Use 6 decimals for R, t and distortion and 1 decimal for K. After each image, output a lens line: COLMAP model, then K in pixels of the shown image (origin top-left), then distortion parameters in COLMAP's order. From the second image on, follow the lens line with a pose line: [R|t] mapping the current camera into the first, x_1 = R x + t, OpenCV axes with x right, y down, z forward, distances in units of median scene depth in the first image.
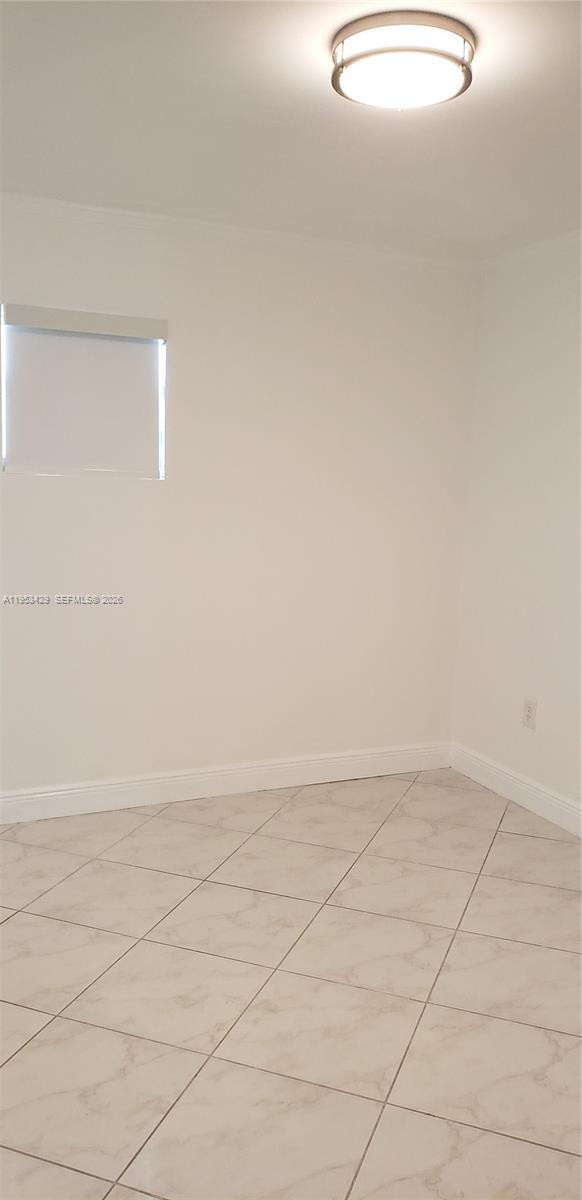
lens RADIAL K [[946.1, 0, 291.0], [0, 946.1, 600.0], [0, 0, 1]] dist [-0.001476, 0.000546]
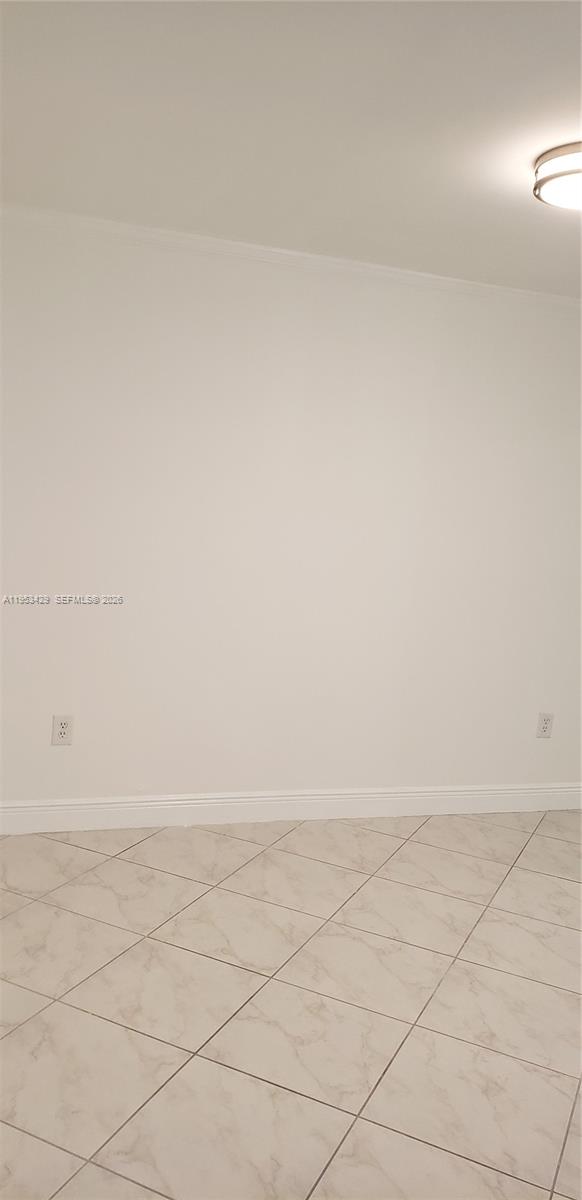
lens RADIAL K [[946.1, 0, 291.0], [0, 946.1, 600.0], [0, 0, 1]] dist [-0.001476, 0.000546]
pose [[0.091754, -0.148601, 0.984631, -0.798910], [0.070231, 0.987306, 0.142460, -0.155018], [-0.993302, 0.056080, 0.101025, 0.893647]]
